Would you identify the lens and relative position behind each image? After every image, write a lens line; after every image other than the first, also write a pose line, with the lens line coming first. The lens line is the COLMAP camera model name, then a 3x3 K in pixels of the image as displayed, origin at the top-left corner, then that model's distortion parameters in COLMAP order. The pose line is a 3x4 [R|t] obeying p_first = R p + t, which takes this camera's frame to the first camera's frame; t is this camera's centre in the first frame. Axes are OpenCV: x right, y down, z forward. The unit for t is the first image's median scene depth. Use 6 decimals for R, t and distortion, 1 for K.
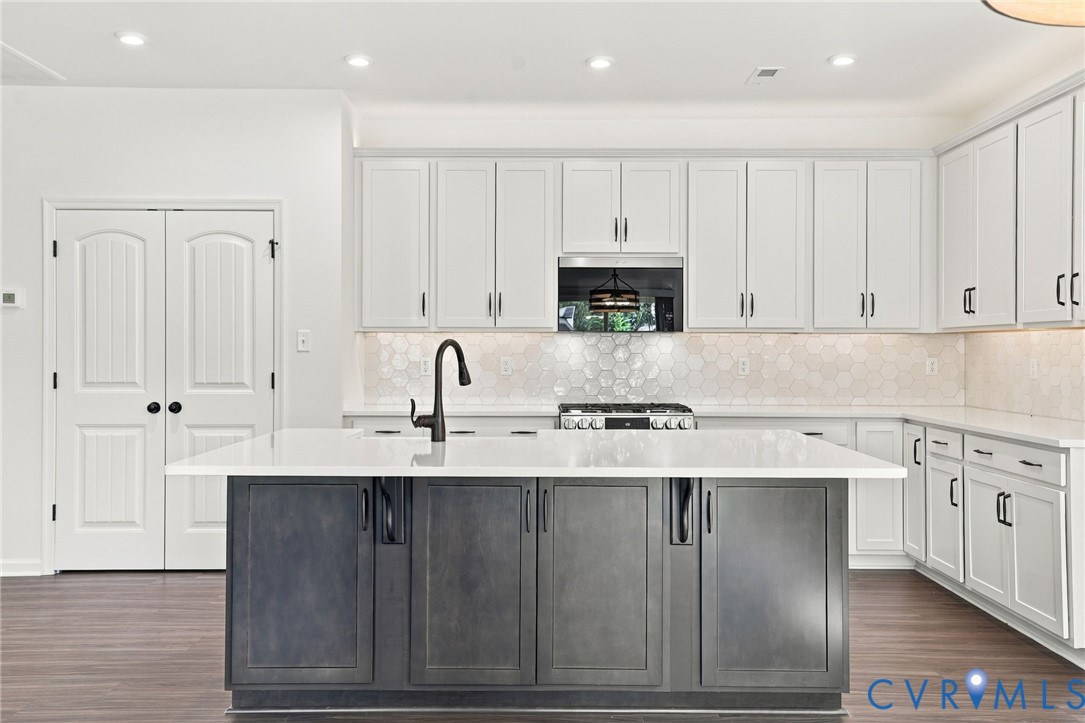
lens RADIAL K [[950.9, 0, 538.4], [0, 950.9, 344.1], [0, 0, 1]] dist [0.037080, 0.008859]
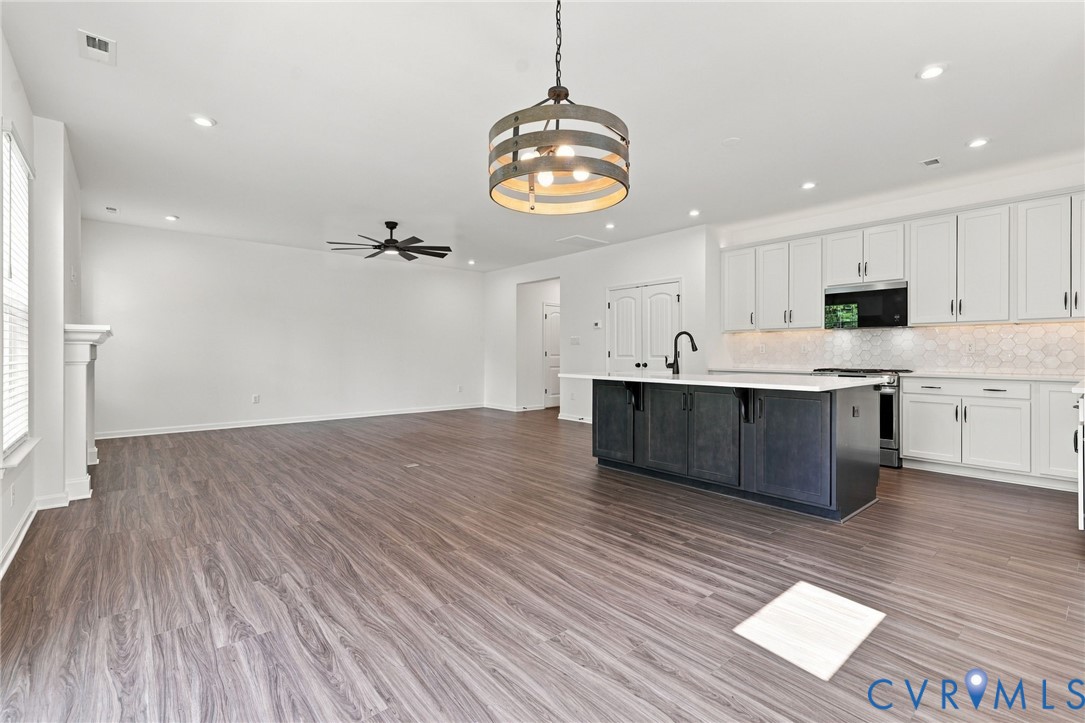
lens RADIAL K [[485.1, 0, 539.0], [0, 485.1, 354.5], [0, 0, 1]] dist [-0.000483, -0.000053]
pose [[0.649200, 0.000137, -0.760618, 0.404359], [0.005276, 0.999975, 0.004683, 0.031037], [0.760599, -0.007053, 0.649183, -0.033511]]
